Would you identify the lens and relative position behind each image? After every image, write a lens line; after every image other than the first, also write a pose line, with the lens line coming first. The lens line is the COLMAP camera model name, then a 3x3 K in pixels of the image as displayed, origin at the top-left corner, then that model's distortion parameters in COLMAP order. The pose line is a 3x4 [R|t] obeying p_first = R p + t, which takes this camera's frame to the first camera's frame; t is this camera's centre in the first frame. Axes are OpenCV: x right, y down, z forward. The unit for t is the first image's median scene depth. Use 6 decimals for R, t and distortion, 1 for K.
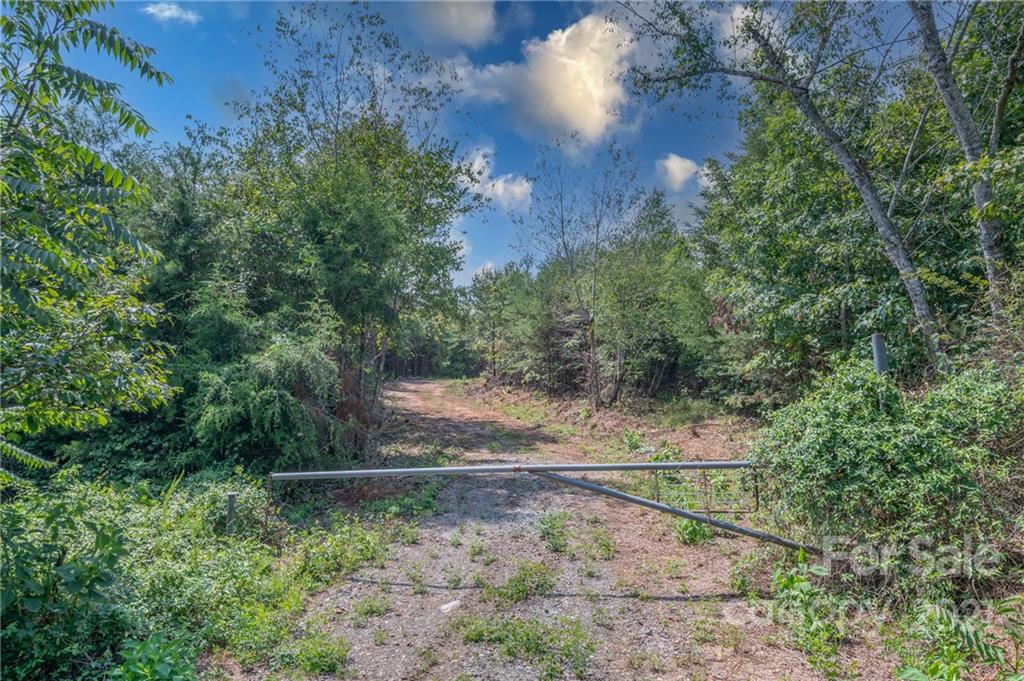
lens RADIAL K [[676.4, 0, 507.0], [0, 676.4, 339.0], [0, 0, 1]] dist [0.028075, 0.001458]
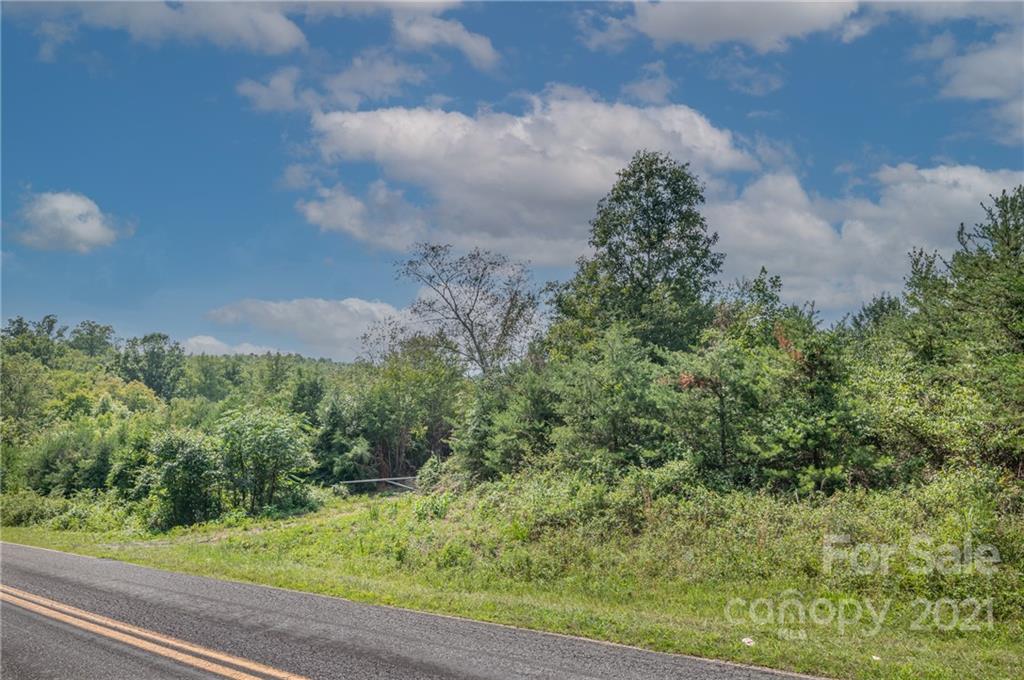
lens RADIAL K [[662.8, 0, 509.4], [0, 662.8, 345.9], [0, 0, 1]] dist [0.029802, -0.004511]
pose [[0.954946, -0.068275, -0.288820, 1.185360], [0.048782, 0.996052, -0.074169, -0.185765], [0.292744, 0.056738, 0.954506, -1.706440]]
